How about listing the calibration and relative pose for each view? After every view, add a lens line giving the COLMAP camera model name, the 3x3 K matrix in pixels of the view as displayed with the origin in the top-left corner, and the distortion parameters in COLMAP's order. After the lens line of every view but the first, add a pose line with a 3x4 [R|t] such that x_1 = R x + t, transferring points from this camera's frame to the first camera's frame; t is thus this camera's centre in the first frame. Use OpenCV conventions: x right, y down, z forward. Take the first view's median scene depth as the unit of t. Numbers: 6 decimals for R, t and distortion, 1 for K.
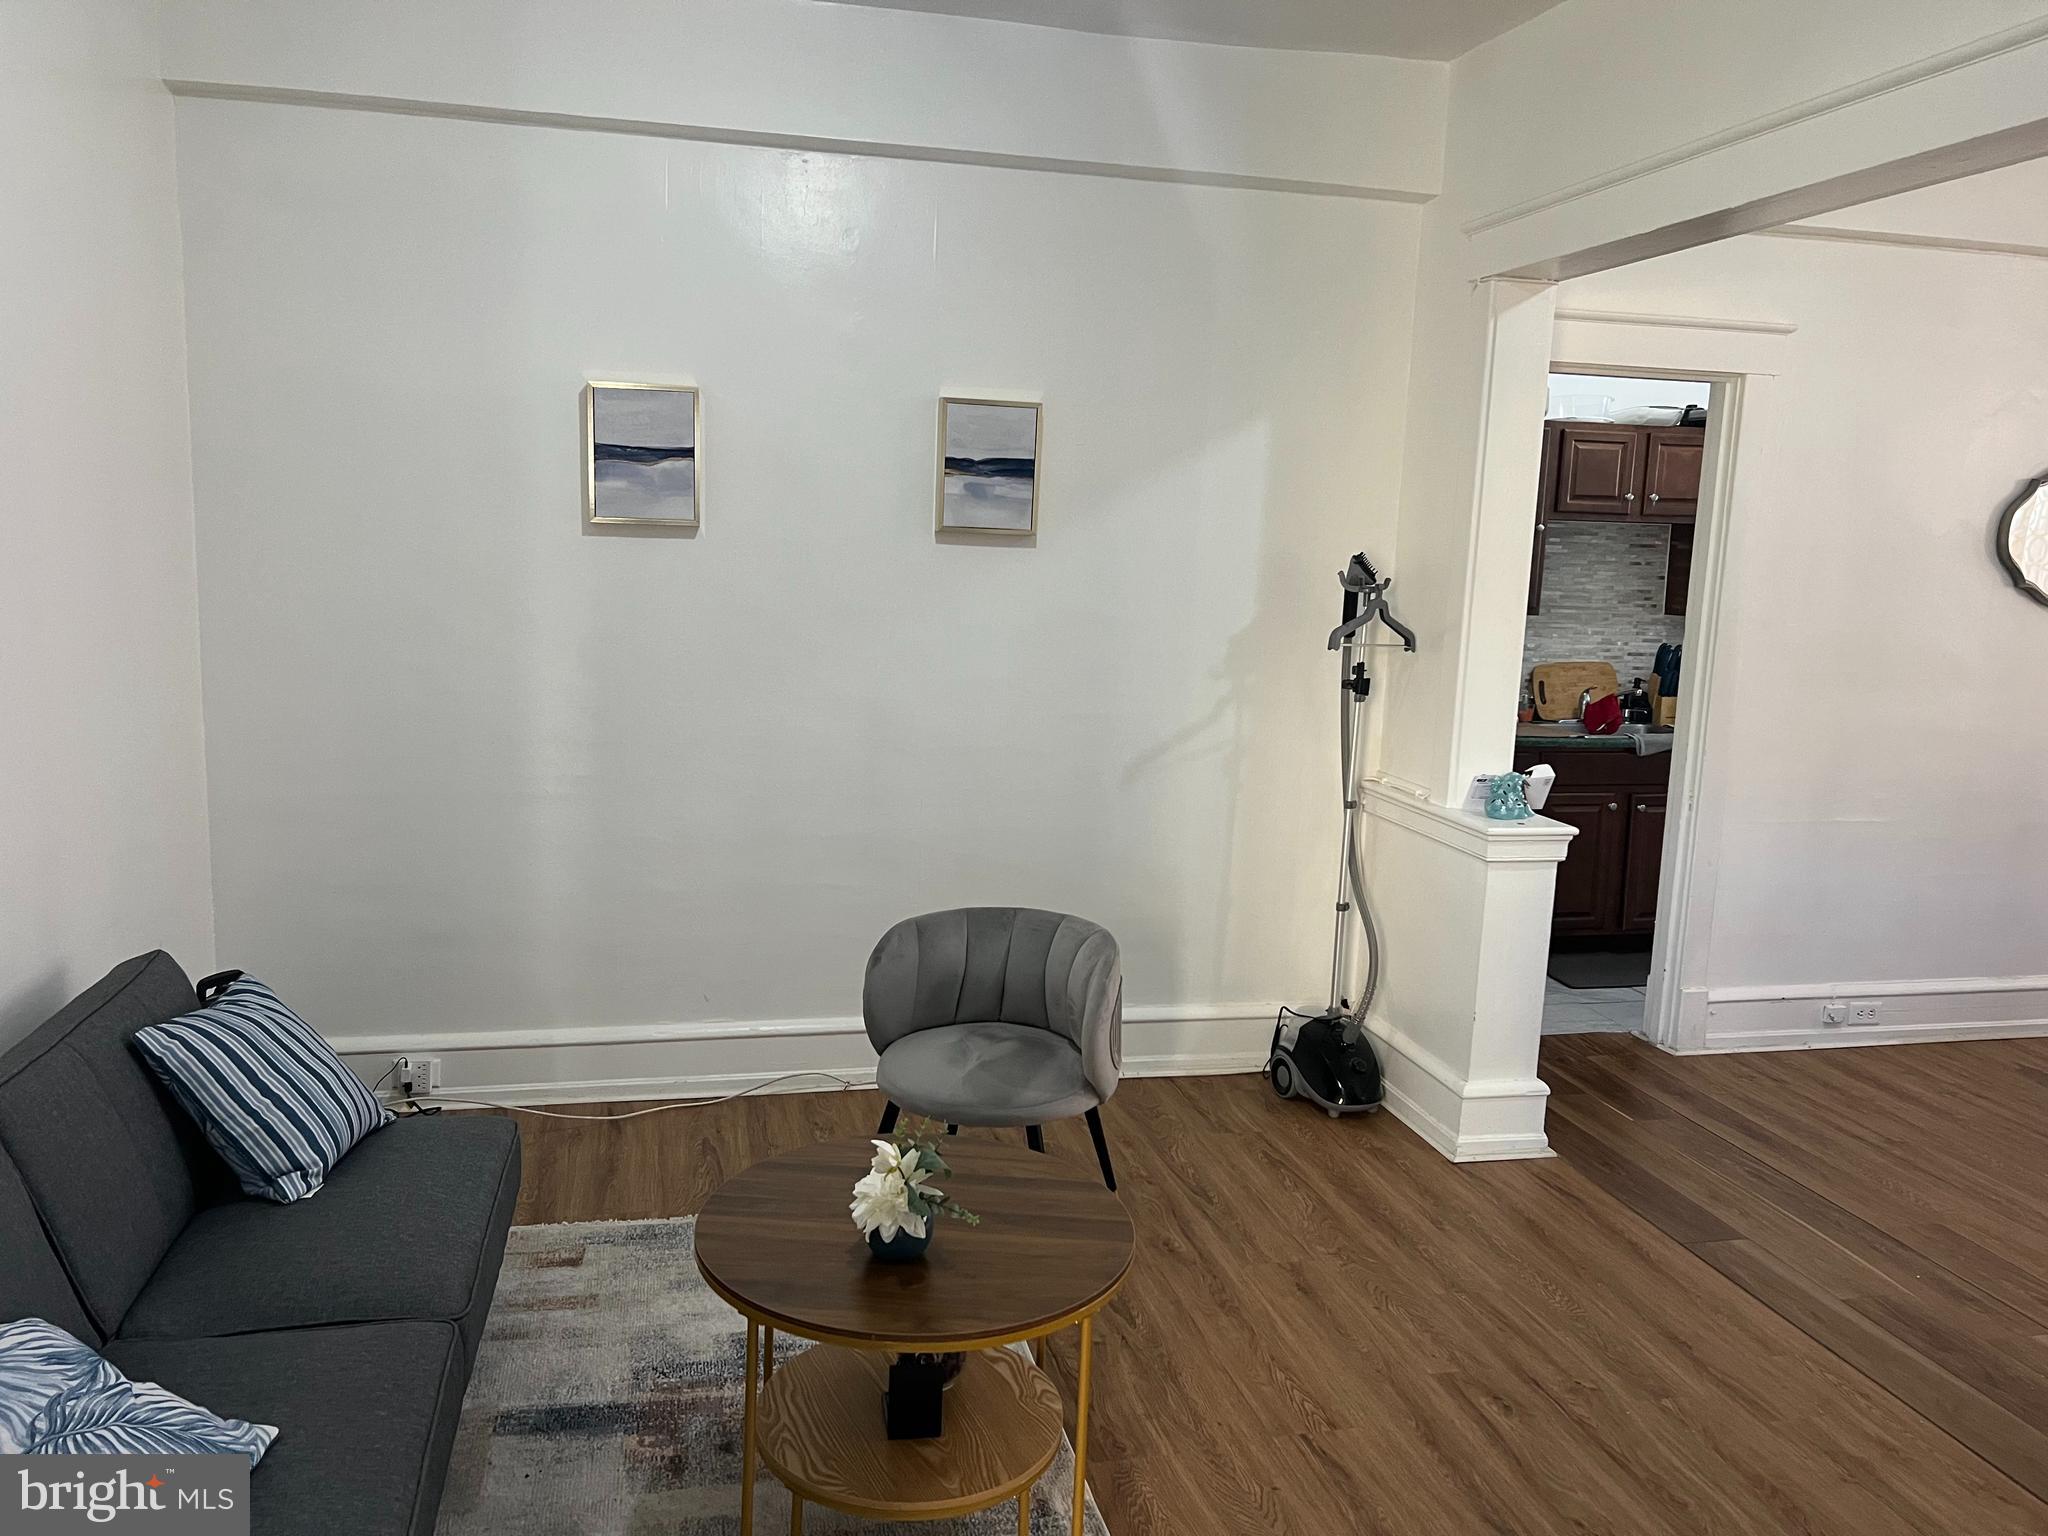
lens RADIAL K [[1542.6, 0, 1020.5], [0, 1542.6, 766.4], [0, 0, 1]] dist [0.029086, -0.024505]
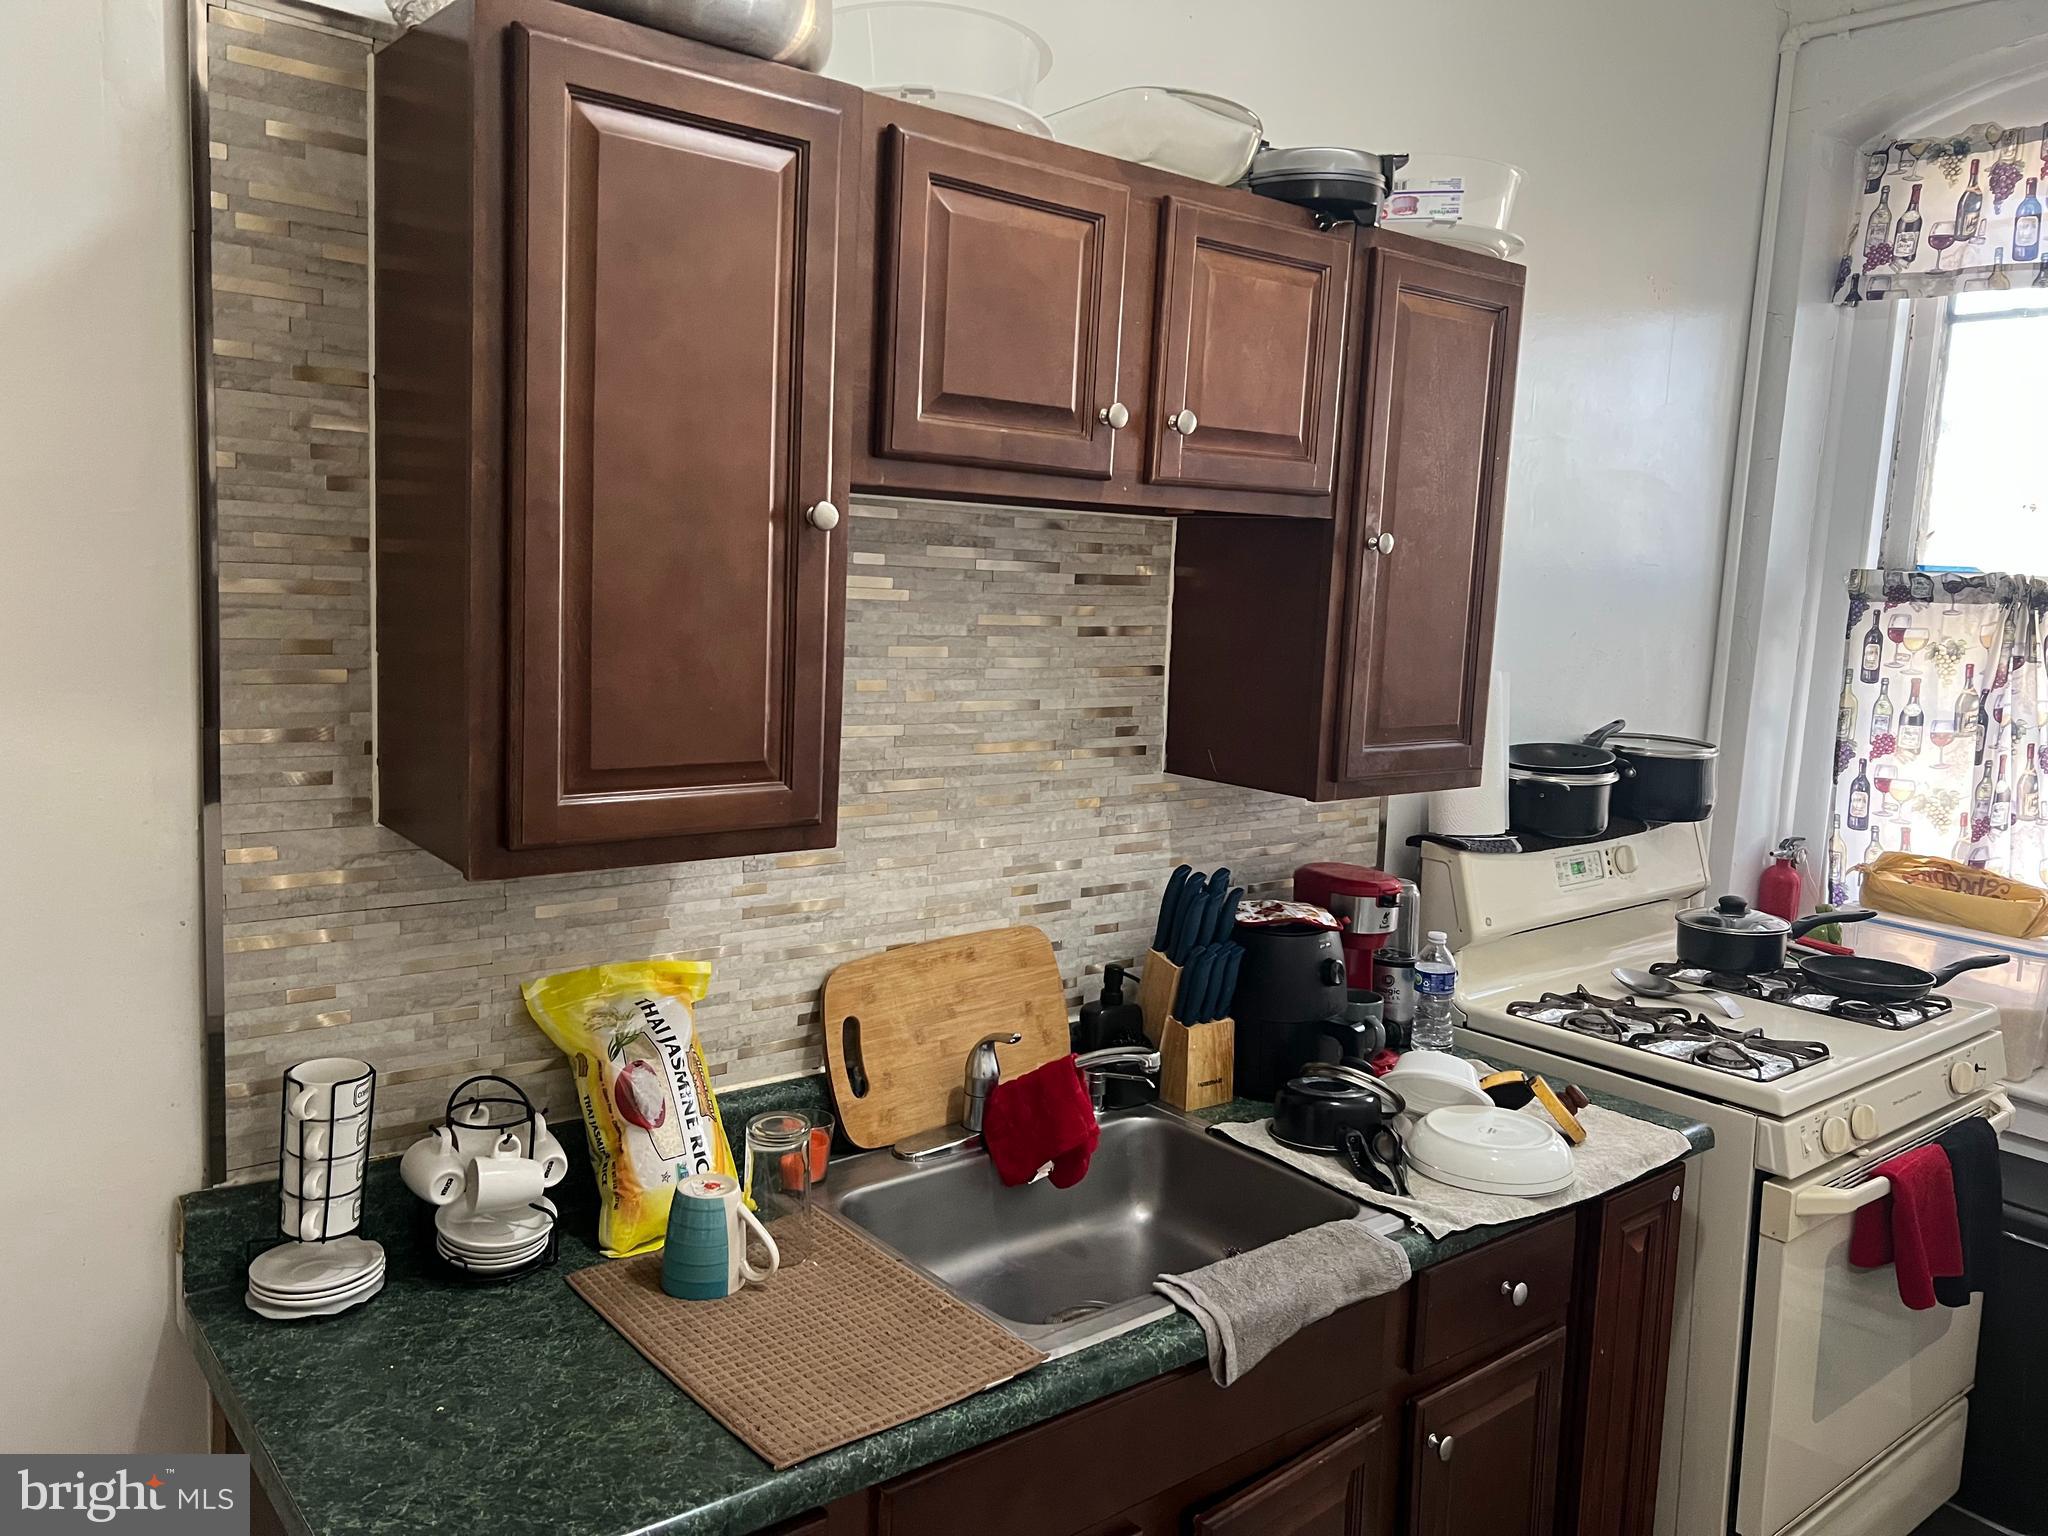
lens RADIAL K [[1542.6, 0, 1027.5], [0, 1542.6, 760.5], [0, 0, 1]] dist [0.029086, -0.024505]
pose [[0.897108, -0.046861, 0.439319, 0.254994], [0.049915, 0.998743, 0.004605, -0.114355], [-0.438982, 0.017797, 0.898319, 0.765565]]
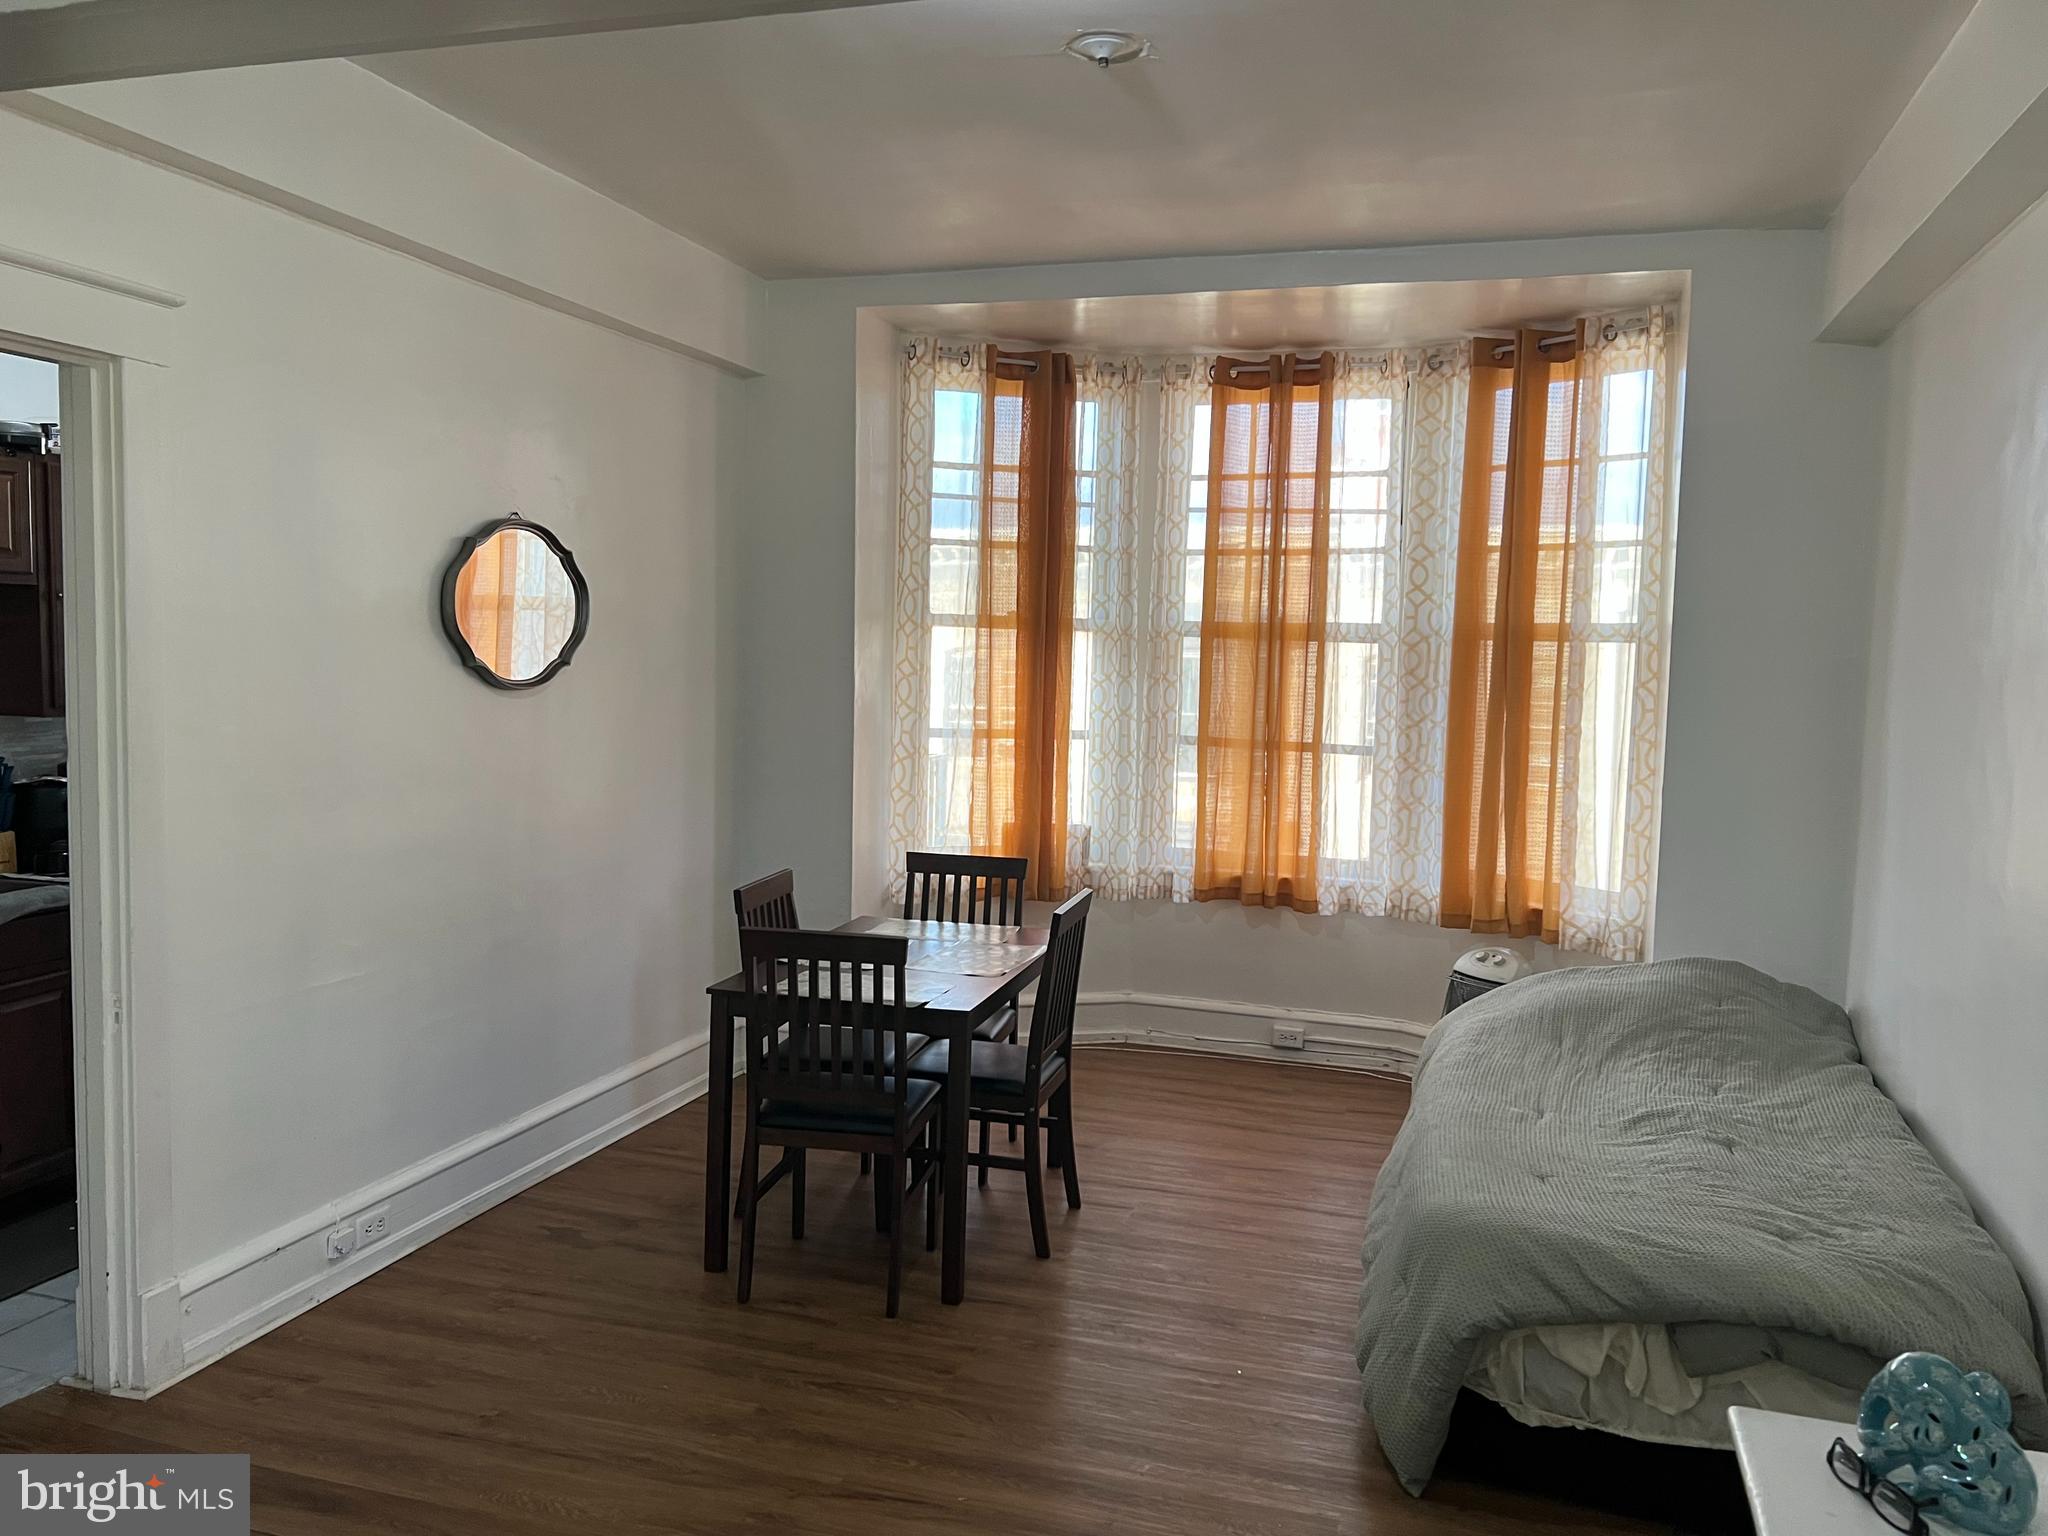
lens RADIAL K [[1542.6, 0, 1022.6], [0, 1542.6, 777.0], [0, 0, 1]] dist [0.029086, -0.024505]
pose [[0.498949, -0.091005, 0.861840, 0.057139], [0.121525, 0.991992, 0.034394, -0.040923], [-0.858068, 0.087574, 0.506013, 0.277009]]
